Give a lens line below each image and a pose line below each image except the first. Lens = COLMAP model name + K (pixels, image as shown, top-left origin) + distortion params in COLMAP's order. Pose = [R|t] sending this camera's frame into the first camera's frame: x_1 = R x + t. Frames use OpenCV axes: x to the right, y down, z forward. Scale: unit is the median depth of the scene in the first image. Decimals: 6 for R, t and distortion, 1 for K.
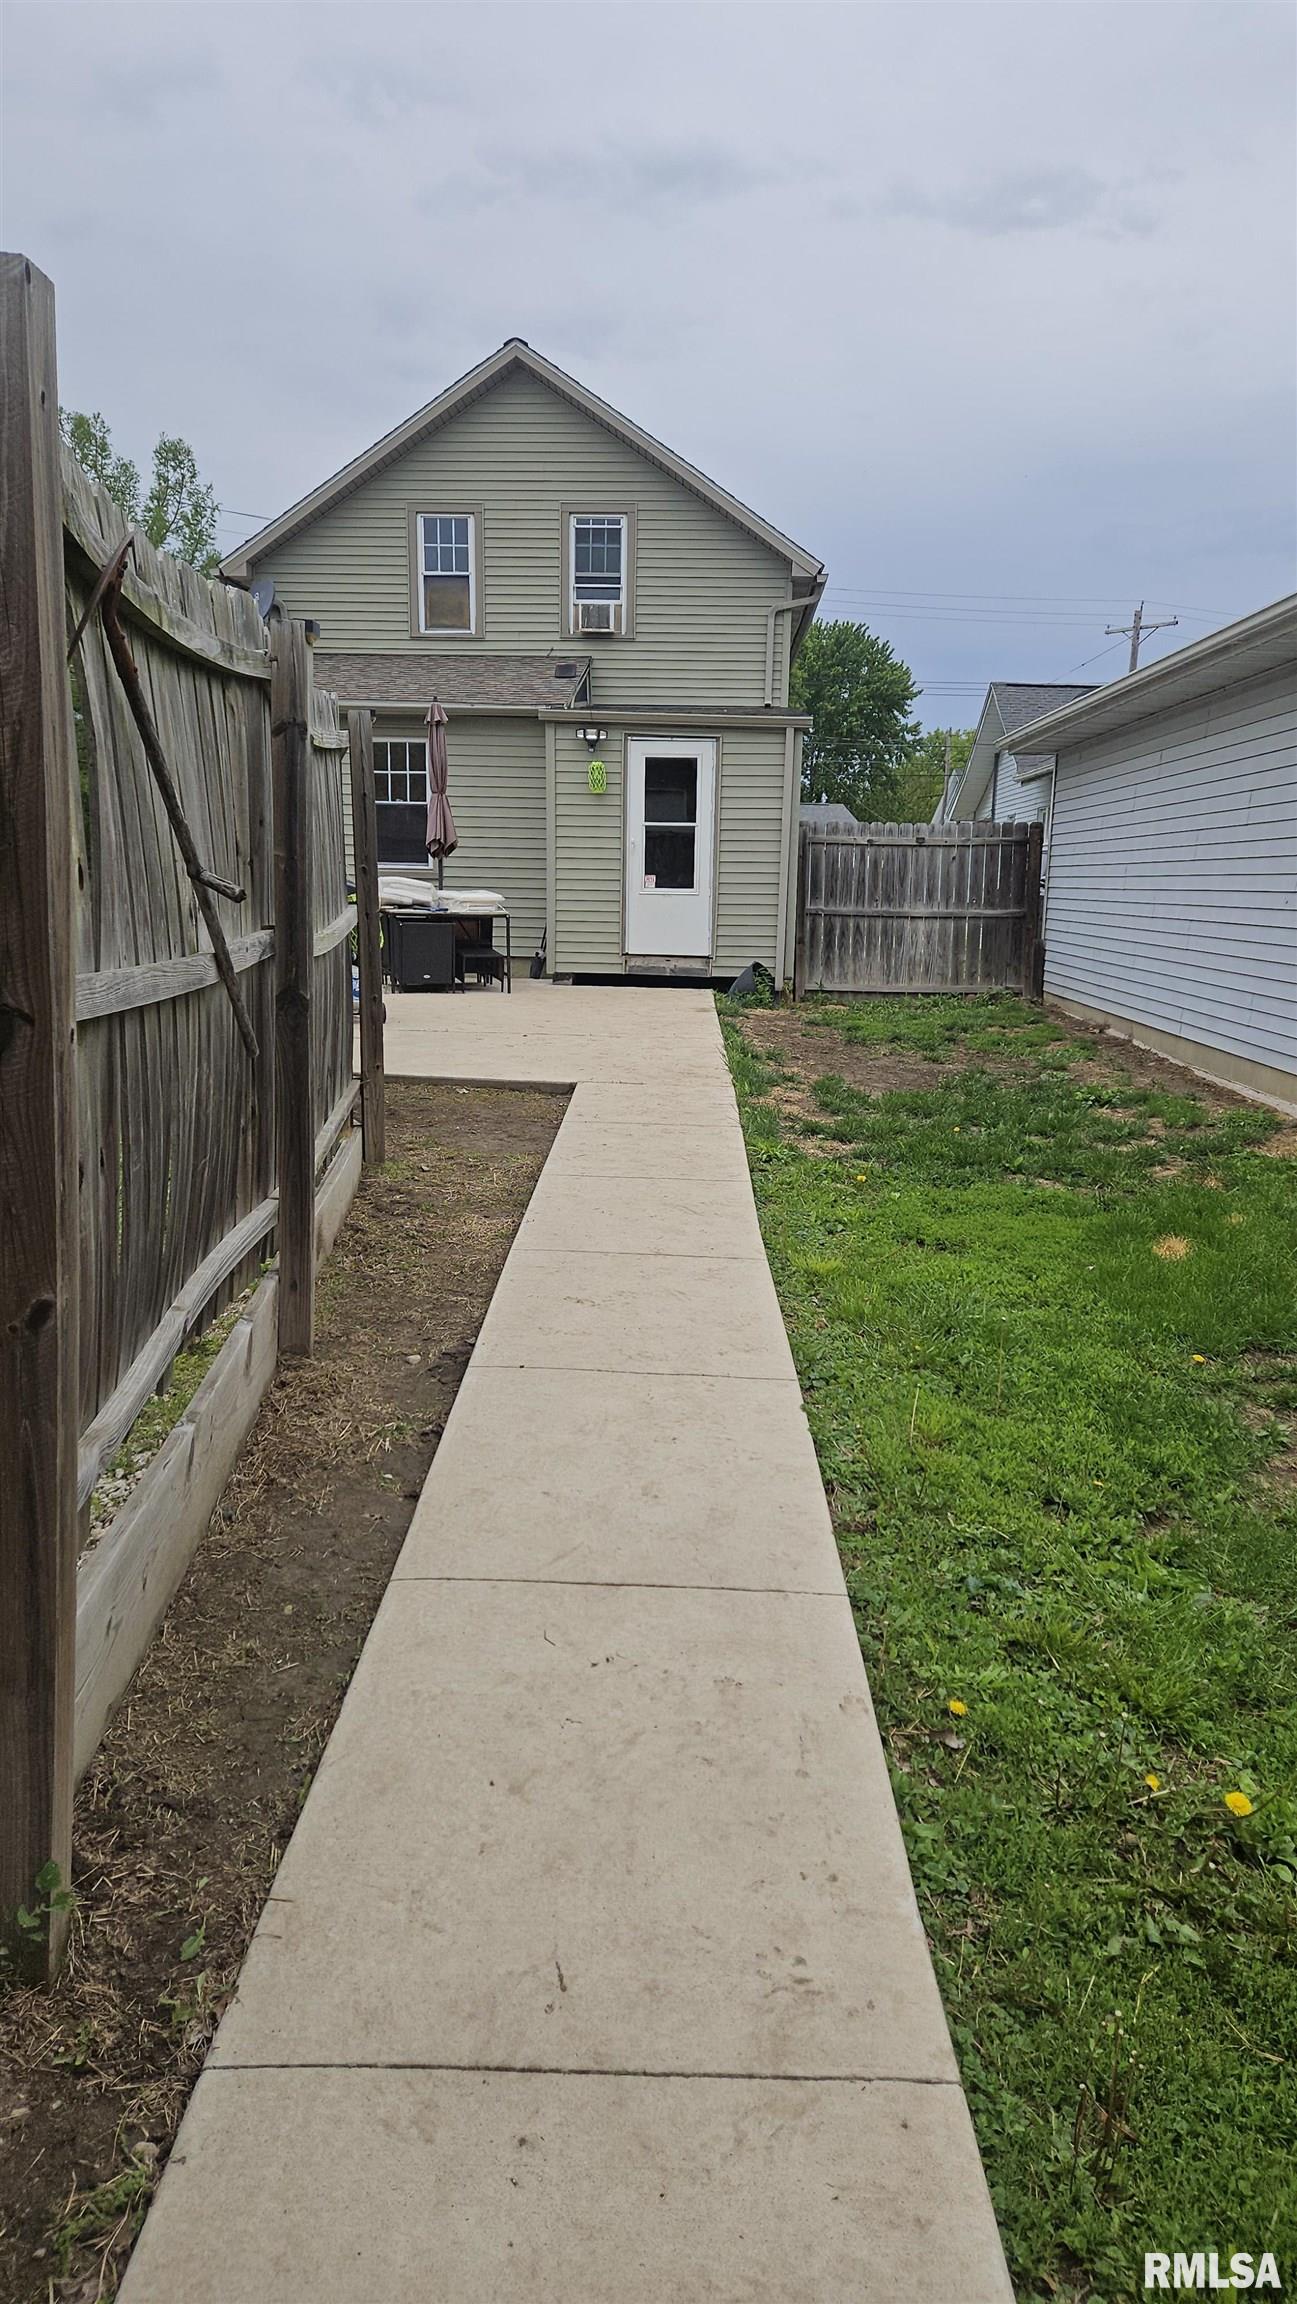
lens RADIAL K [[1527.9, 0, 652.8], [0, 1527.9, 1176.5], [0, 0, 1]] dist [0.053636, -0.034527]
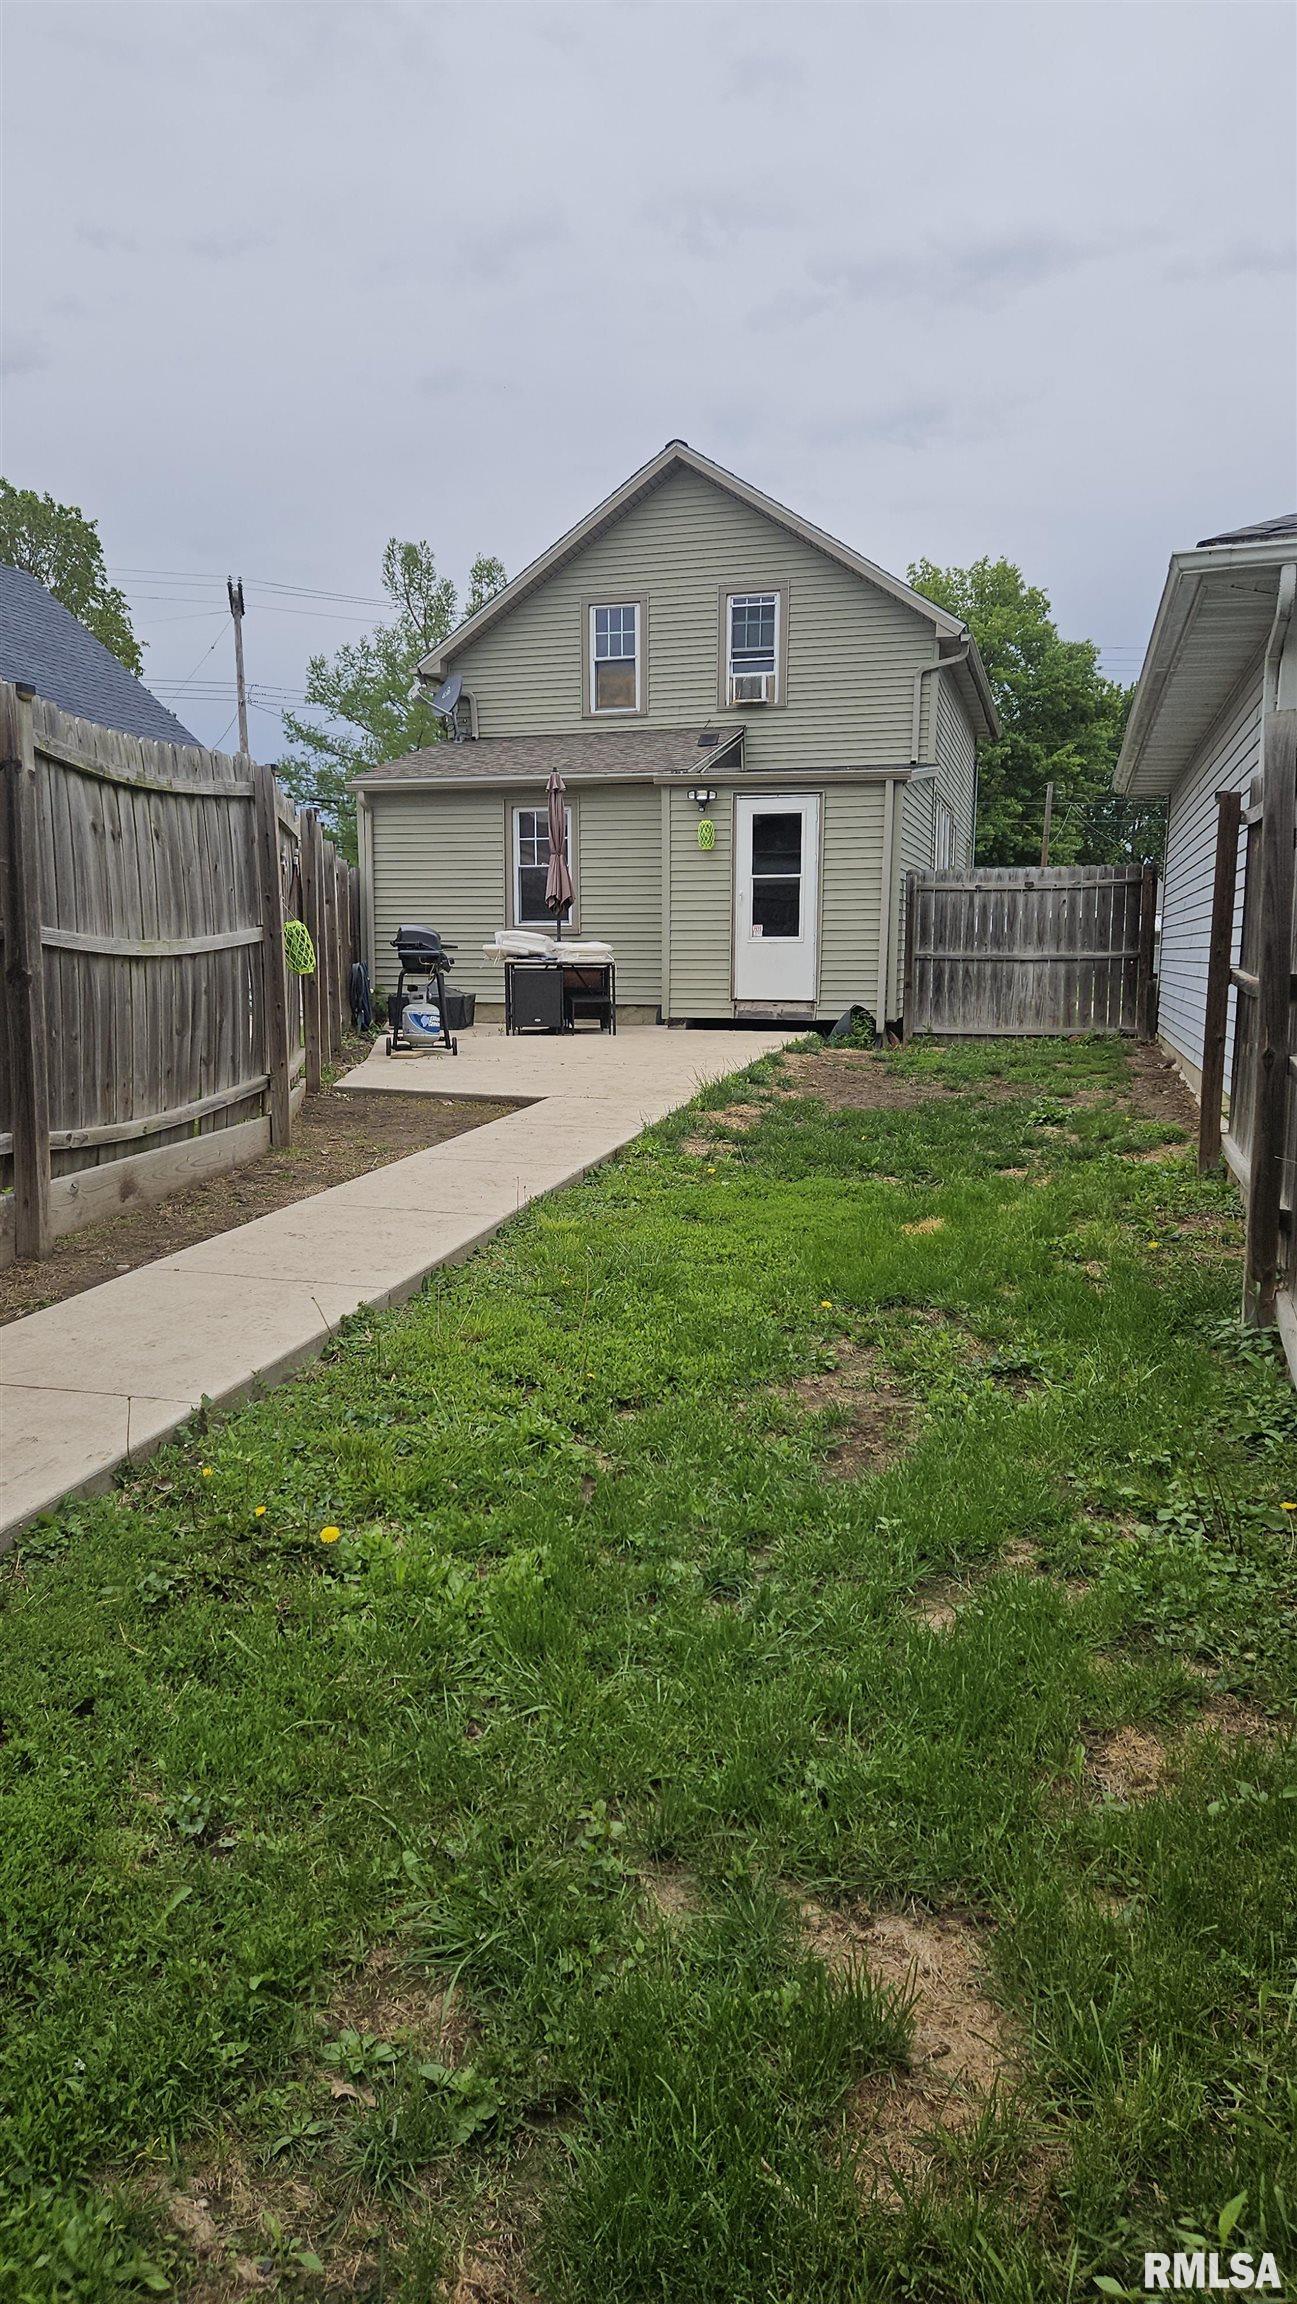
lens RADIAL K [[1527.9, 0, 612.7], [0, 1527.9, 1160.0], [0, 0, 1]] dist [0.053636, -0.034527]
pose [[0.973050, 0.013137, -0.230221, 0.141596], [-0.026892, 0.998028, -0.056711, 0.025690], [0.229023, 0.061374, 0.971484, -0.031091]]
